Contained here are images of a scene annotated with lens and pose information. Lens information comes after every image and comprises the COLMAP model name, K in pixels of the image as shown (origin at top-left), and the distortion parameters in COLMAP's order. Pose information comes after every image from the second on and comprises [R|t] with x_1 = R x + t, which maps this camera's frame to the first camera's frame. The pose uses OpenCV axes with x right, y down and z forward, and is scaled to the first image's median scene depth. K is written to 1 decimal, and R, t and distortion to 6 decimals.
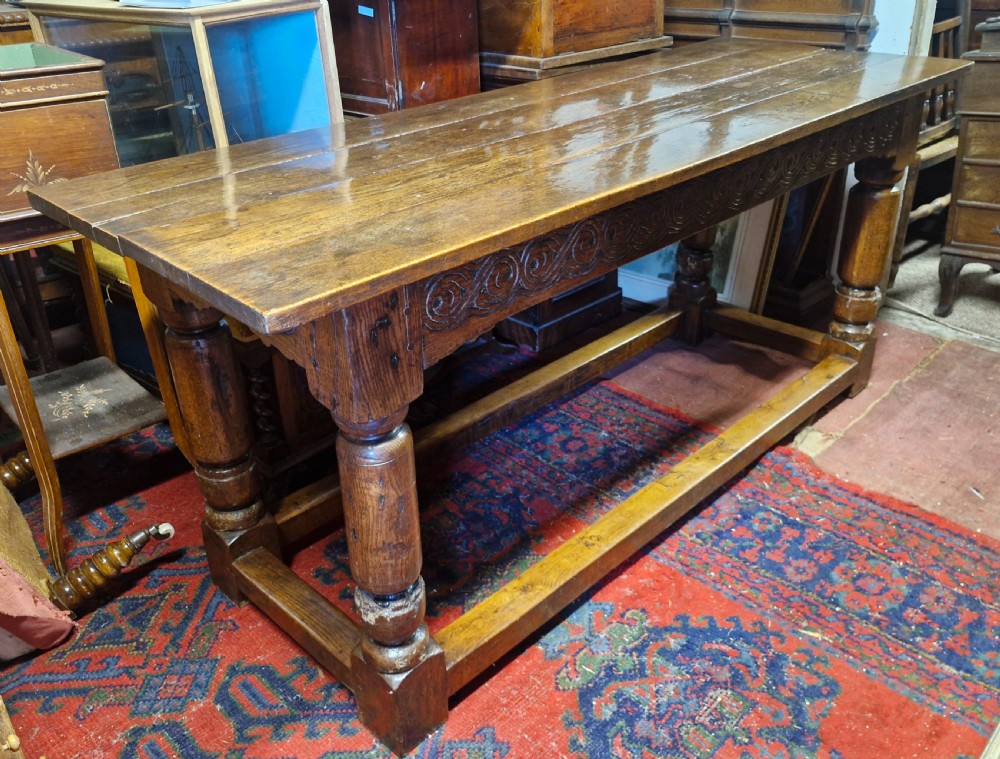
lens RADIAL K [[861.5, 0, 493.4], [0, 861.5, 355.5], [0, 0, 1]] dist [0.101071, -0.126696]
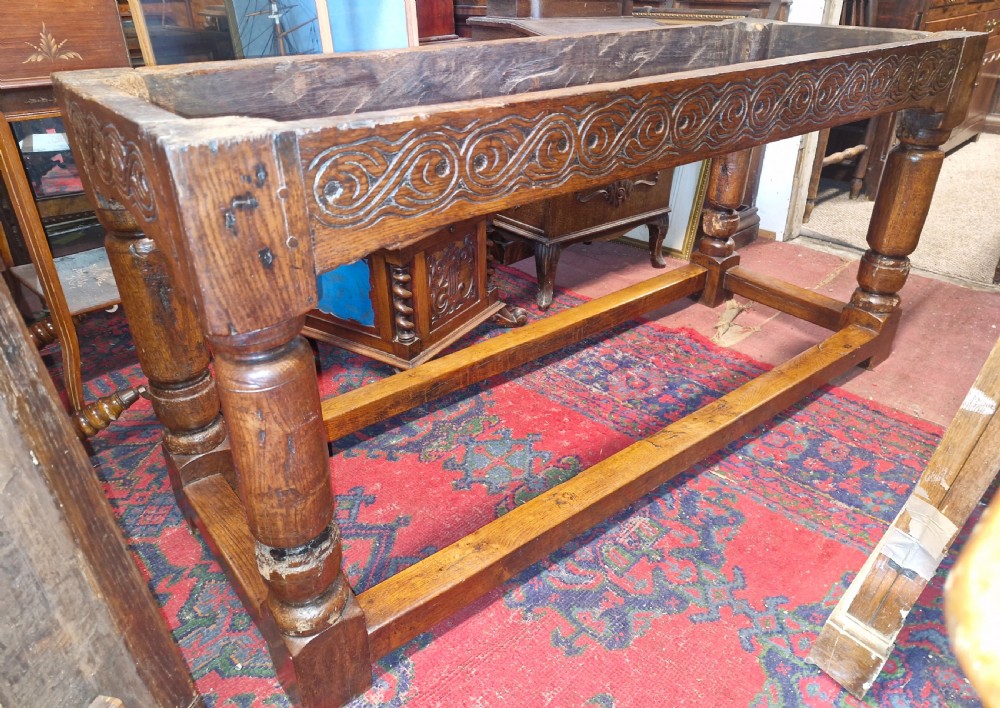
lens RADIAL K [[695.8, 0, 513.1], [0, 695.8, 337.1], [0, 0, 1]] dist [0.055438, -0.012838]
pose [[0.994098, 0.073119, -0.080145, 0.111340], [-0.071699, 0.997216, 0.020461, 0.033715], [0.081418, -0.014594, 0.996573, 0.274339]]
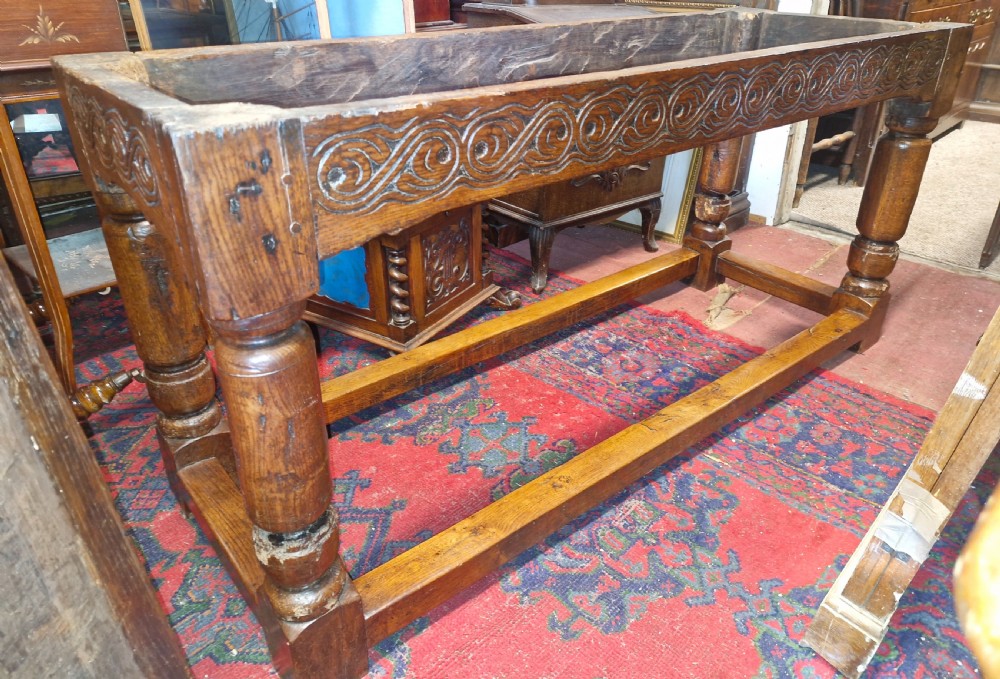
lens RADIAL K [[694.8, 0, 515.1], [0, 694.8, 308.9], [0, 0, 1]] dist [0.058077, -0.017095]
pose [[0.995076, 0.074785, -0.065046, 0.104698], [-0.074608, 0.997200, 0.005142, 0.031625], [0.065248, -0.000264, 0.997869, 0.269808]]
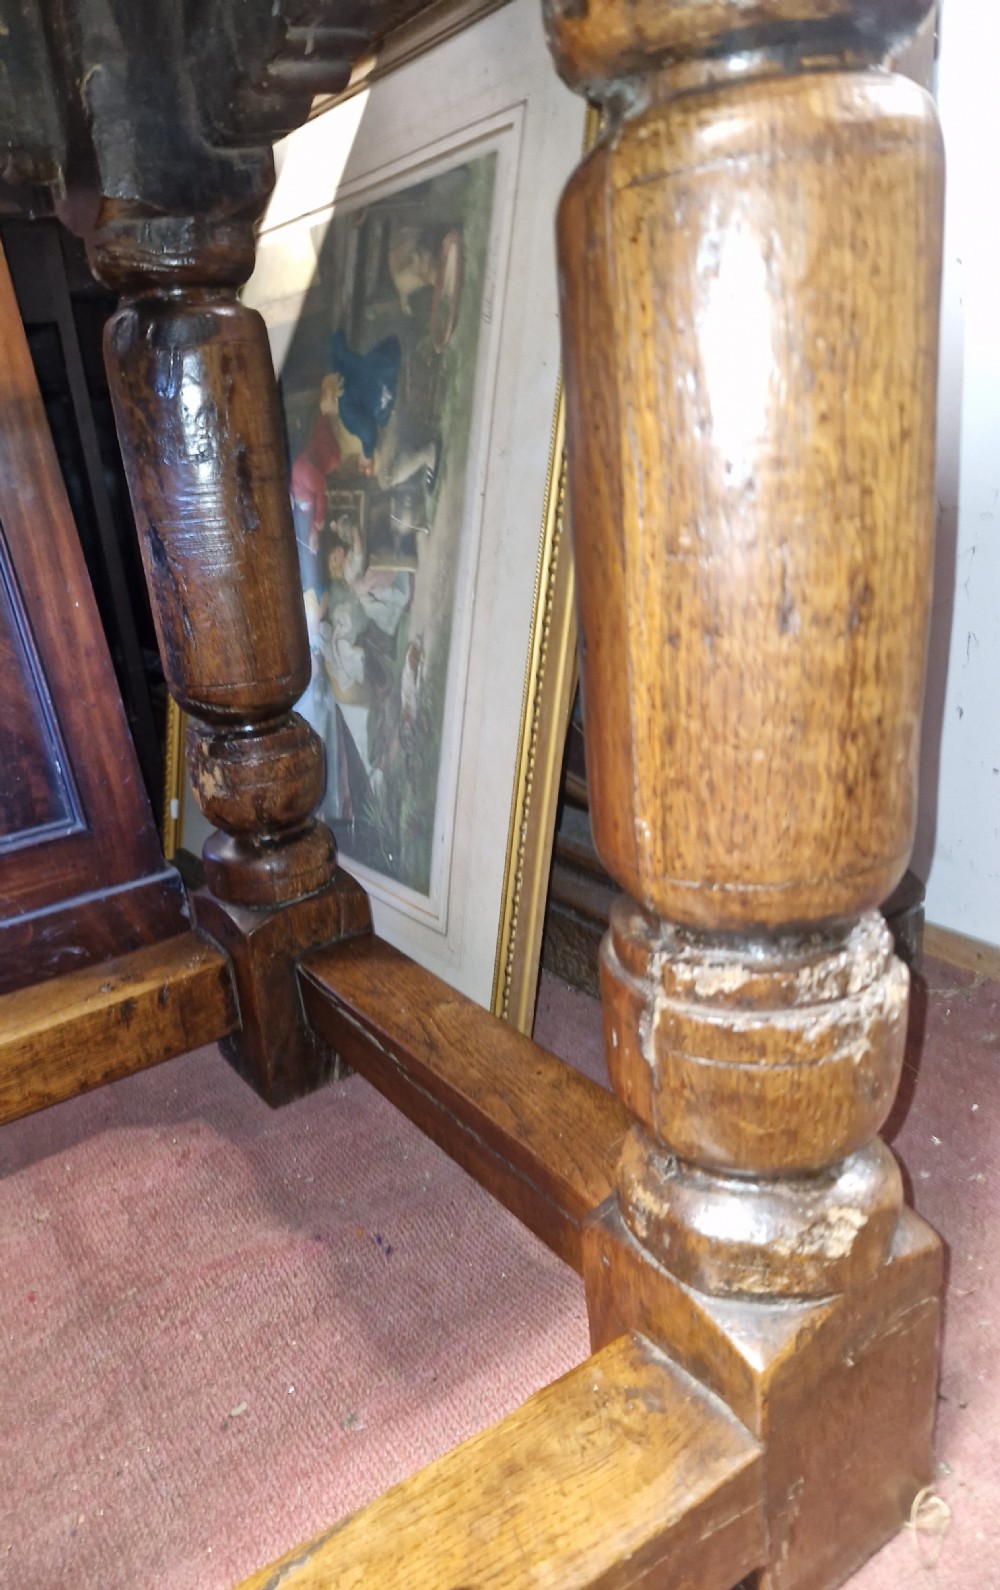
lens RADIAL K [[1117.3, 0, 400.3], [0, 1117.3, 802.4], [0, 0, 1]] dist [0.008879, -0.003926]
pose [[0.963935, -0.001068, -0.266137, 0.584517], [-0.028053, 0.994014, -0.105594, -0.108422], [0.264656, 0.109251, 0.958134, 1.138661]]
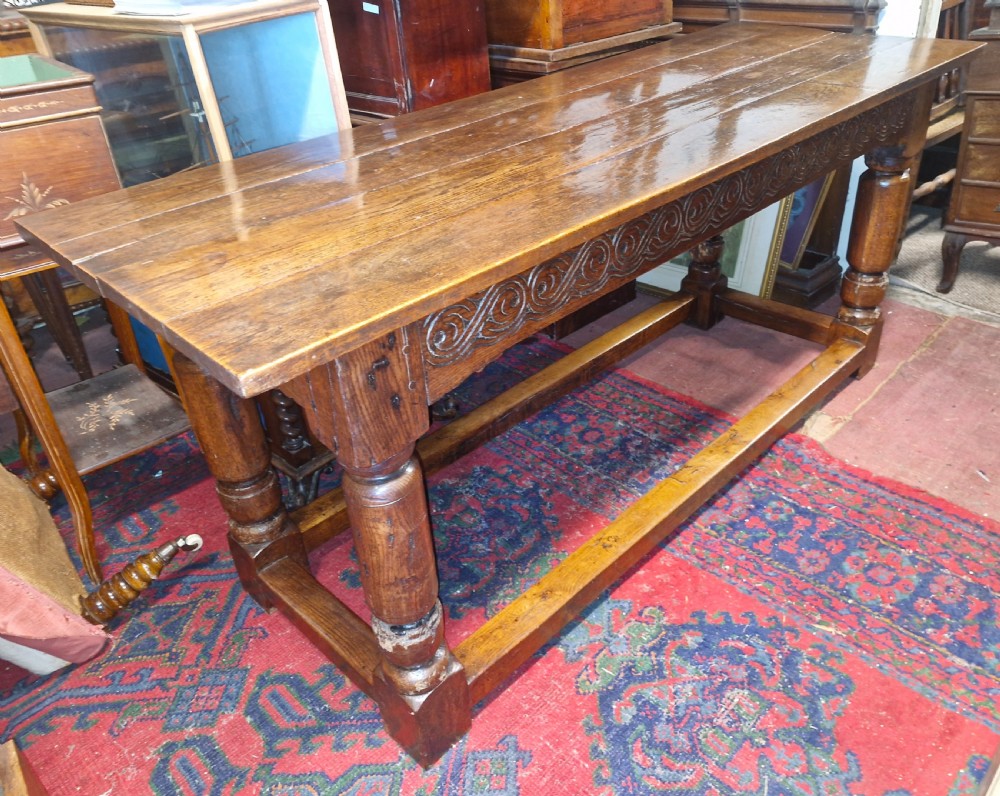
lens RADIAL K [[775.0, 0, 520.2], [0, 775.0, 377.5], [0, 0, 1]] dist [0.093590, -0.109772]
pose [[0.999577, -0.028805, -0.003899, 0.018519], [0.029026, 0.996309, 0.080780, -0.059588], [0.001558, -0.080859, 0.996724, 0.104059]]
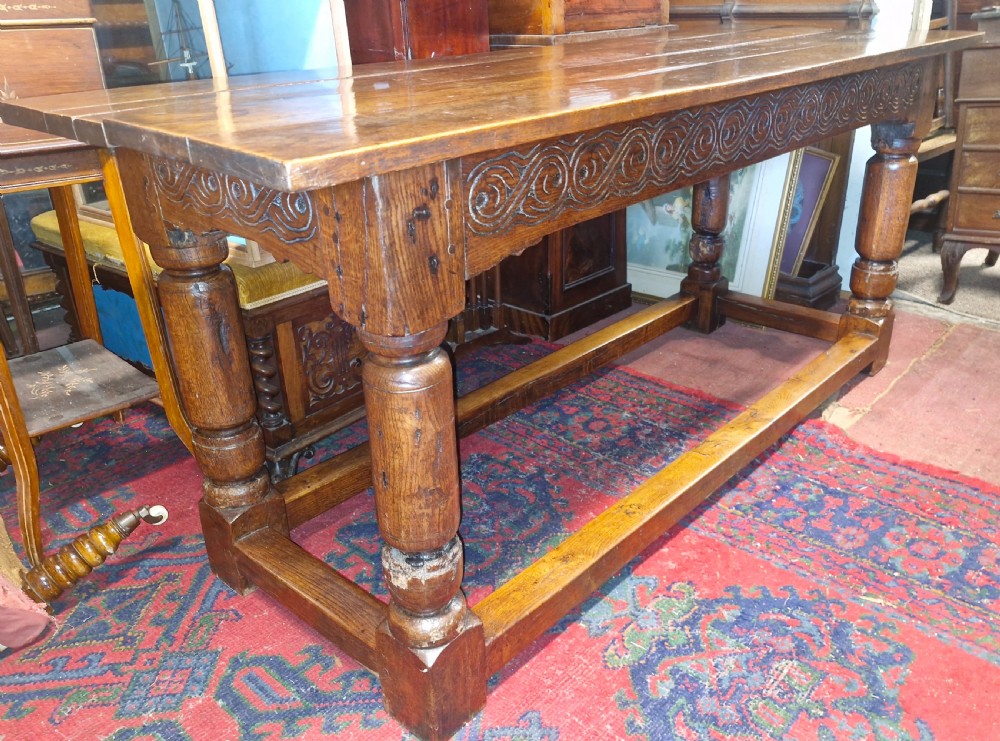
lens RADIAL K [[819.9, 0, 526.4], [0, 819.9, 355.0], [0, 0, 1]] dist [0.091076, -0.101651]
pose [[0.998056, -0.015758, 0.060299, -0.051565], [0.019061, 0.998327, -0.054593, 0.100452], [-0.059338, 0.055636, 0.996686, 0.129184]]
